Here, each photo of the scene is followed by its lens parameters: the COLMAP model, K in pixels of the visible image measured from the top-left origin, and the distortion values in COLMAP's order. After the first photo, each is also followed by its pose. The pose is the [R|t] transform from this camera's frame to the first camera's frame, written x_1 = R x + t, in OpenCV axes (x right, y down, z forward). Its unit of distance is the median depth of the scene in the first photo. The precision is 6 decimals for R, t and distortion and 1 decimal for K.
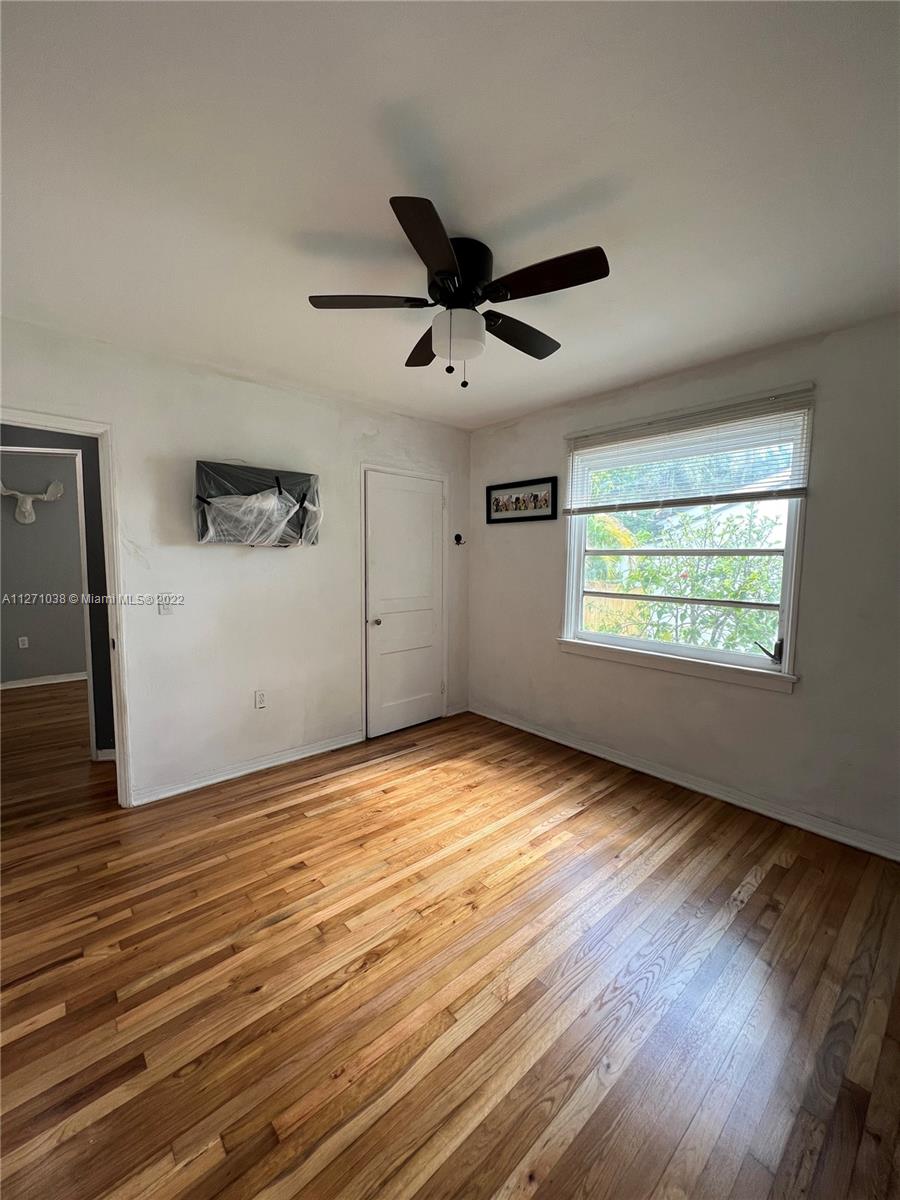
lens RADIAL K [[479.1, 0, 451.1], [0, 479.1, 598.3], [0, 0, 1]] dist [-0.002305, 0.000684]
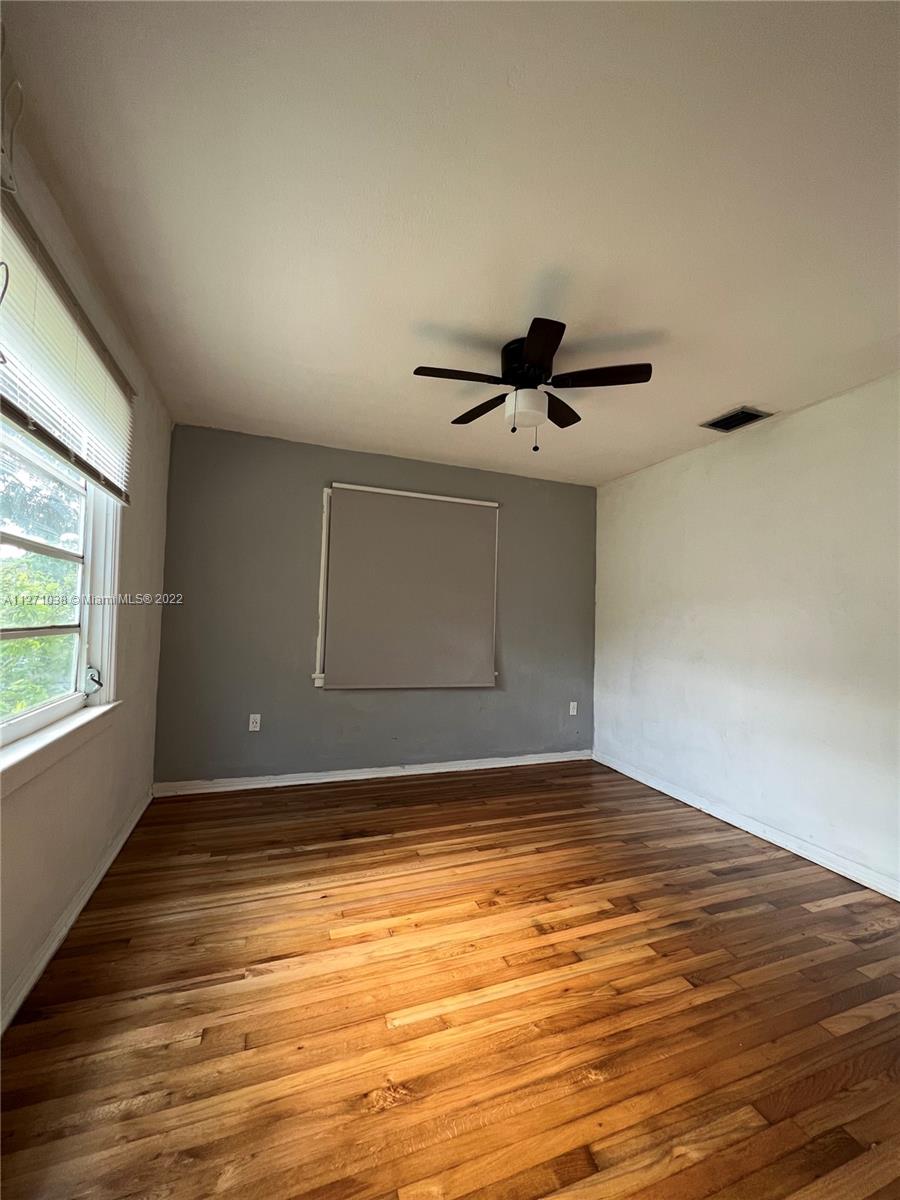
lens RADIAL K [[479.1, 0, 451.1], [0, 479.1, 598.3], [0, 0, 1]] dist [-0.002305, 0.000684]
pose [[-0.931021, -0.021434, 0.364336, -0.246307], [-0.007430, 0.999180, 0.039796, -0.088811], [-0.364890, 0.034344, -0.930417, 2.058440]]
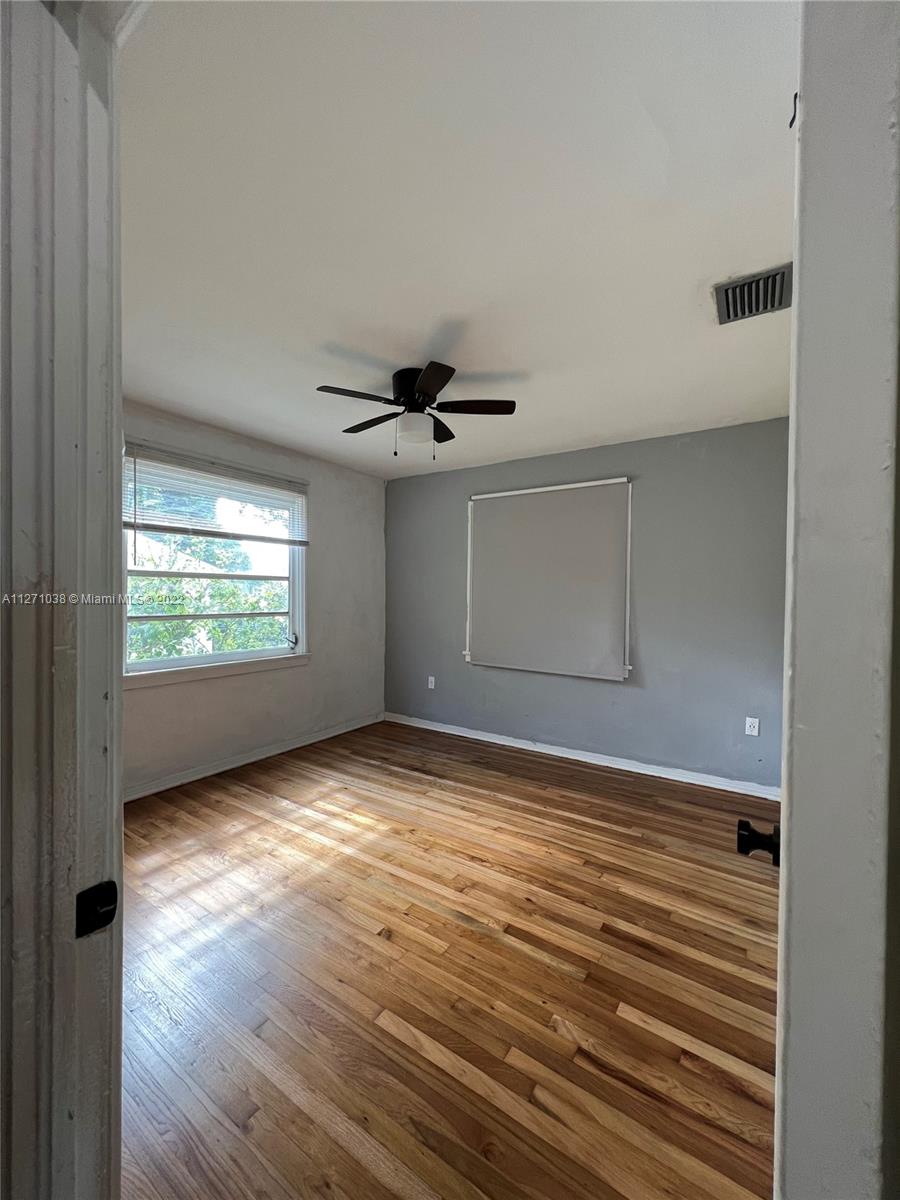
lens RADIAL K [[479.1, 0, 451.1], [0, 479.1, 598.3], [0, 0, 1]] dist [-0.002305, 0.000684]
pose [[-0.248804, -0.020426, 0.968338, -1.309083], [0.070725, 0.996725, 0.039197, -0.073891], [-0.965968, 0.078238, -0.246545, 1.180730]]
